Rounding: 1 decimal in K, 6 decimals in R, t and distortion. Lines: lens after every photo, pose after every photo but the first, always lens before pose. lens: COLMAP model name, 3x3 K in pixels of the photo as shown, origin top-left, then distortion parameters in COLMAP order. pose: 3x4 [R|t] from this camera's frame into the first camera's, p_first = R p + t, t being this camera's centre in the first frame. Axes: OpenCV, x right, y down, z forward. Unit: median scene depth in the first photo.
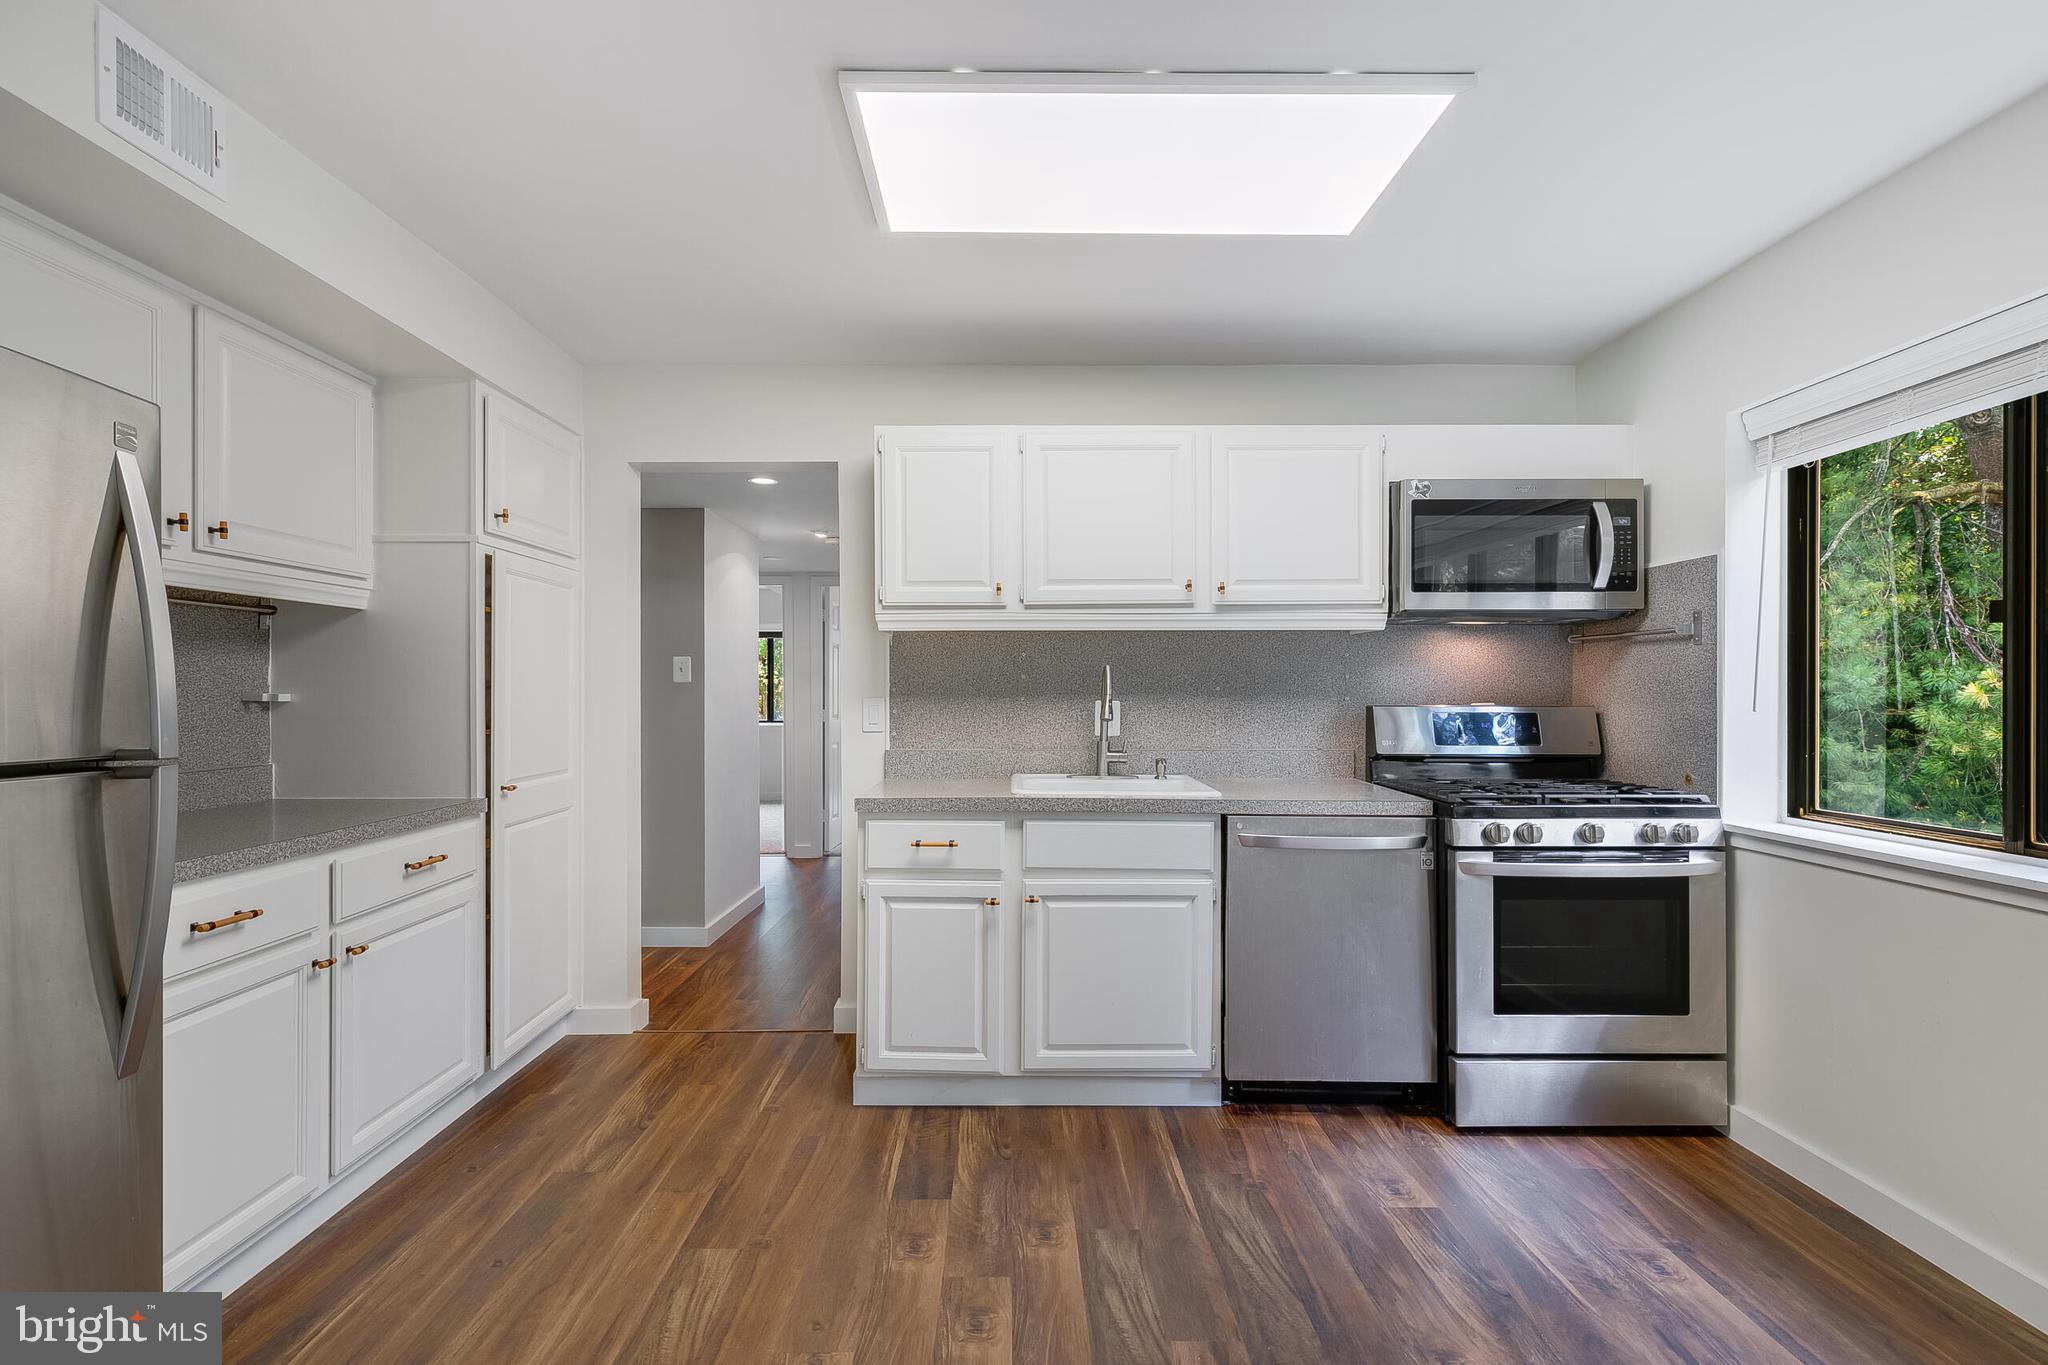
lens RADIAL K [[923.0, 0, 1014.3], [0, 923.0, 691.1], [0, 0, 1]] dist [0.011132, -0.003239]
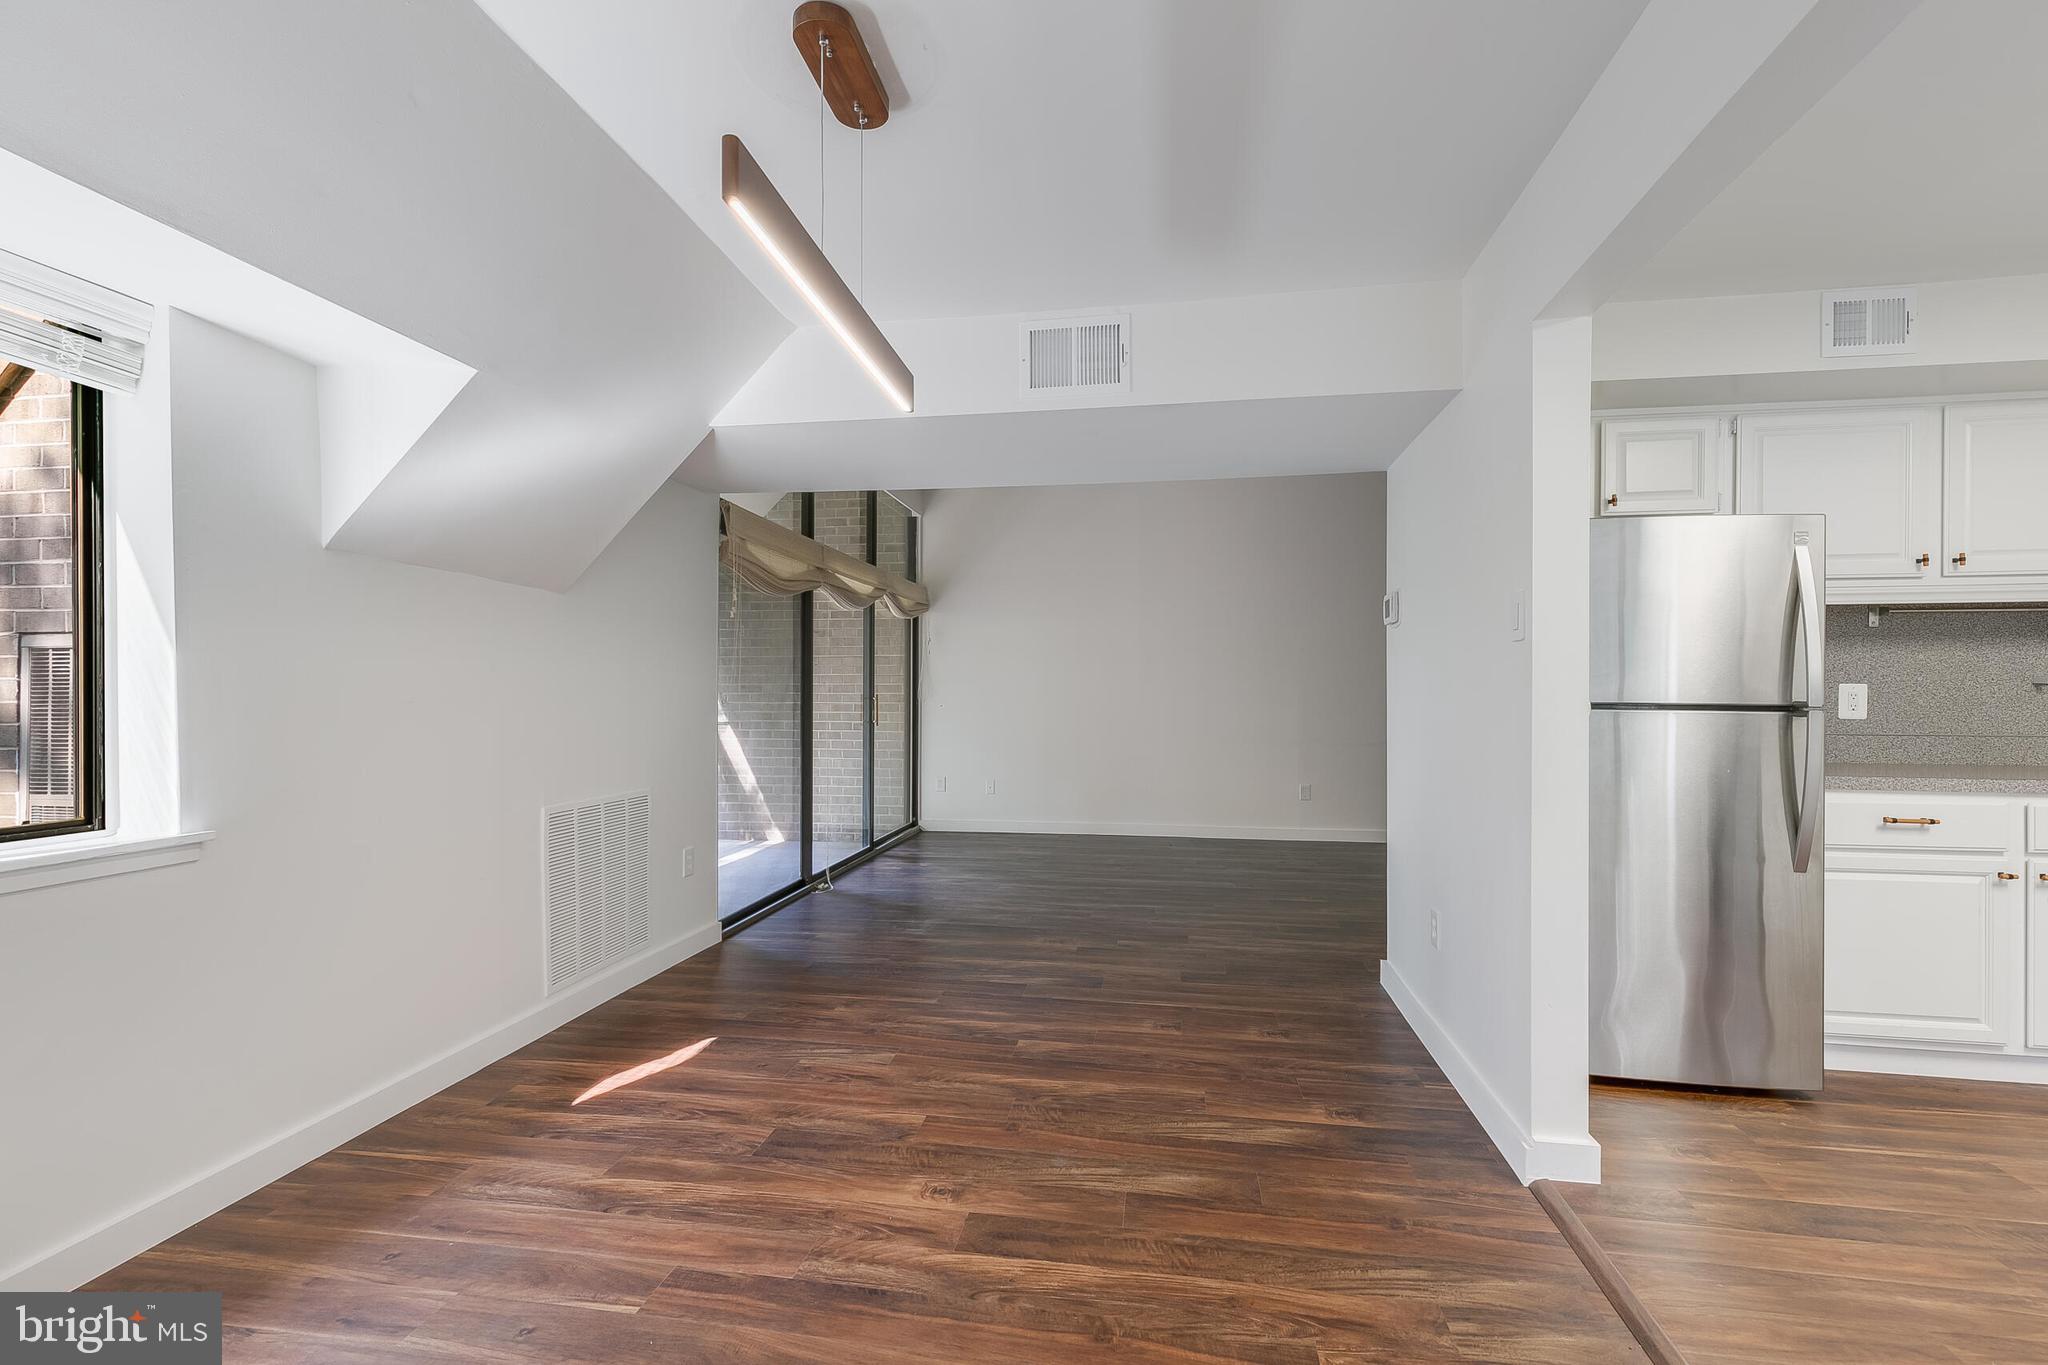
lens RADIAL K [[926.7, 0, 1022.0], [0, 926.7, 695.8], [0, 0, 1]] dist [0.001957, 0.000911]
pose [[-0.169523, 0.000352, -0.985526, 0.614197], [-0.000649, 1.000000, 0.000468, 0.026216], [0.985526, 0.000719, -0.169523, -0.126814]]
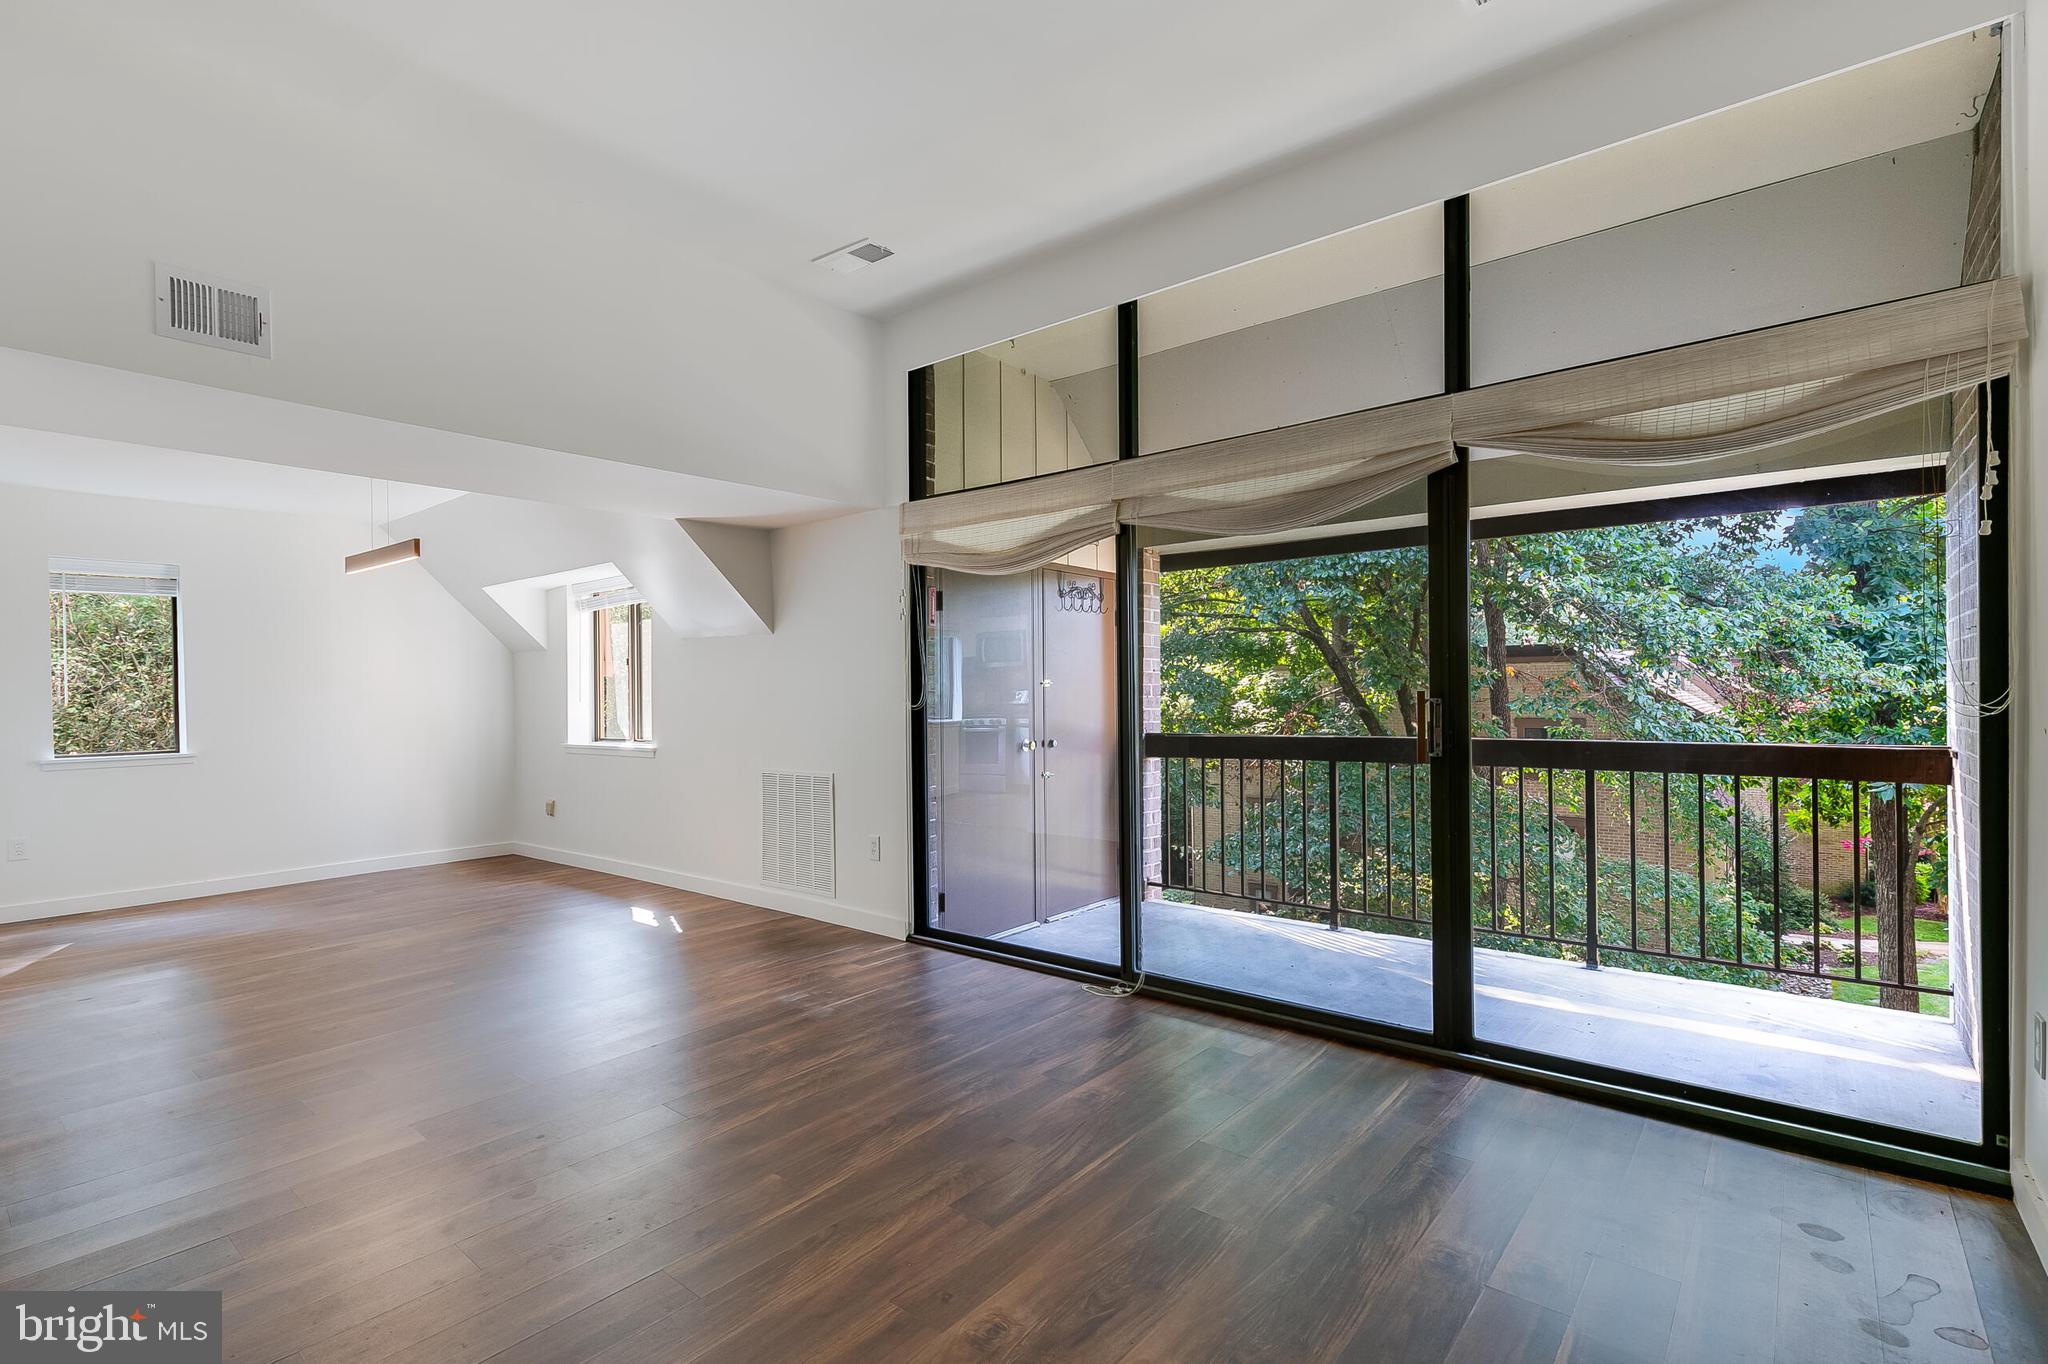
lens RADIAL K [[923.0, 0, 1021.4], [0, 923.0, 697.8], [0, 0, 1]] dist [0.011132, -0.003239]
pose [[-0.767190, 0.007651, 0.641374, -2.104873], [0.009443, 0.999955, -0.000633, 0.026958], [-0.641351, 0.005571, -0.767228, 0.204945]]
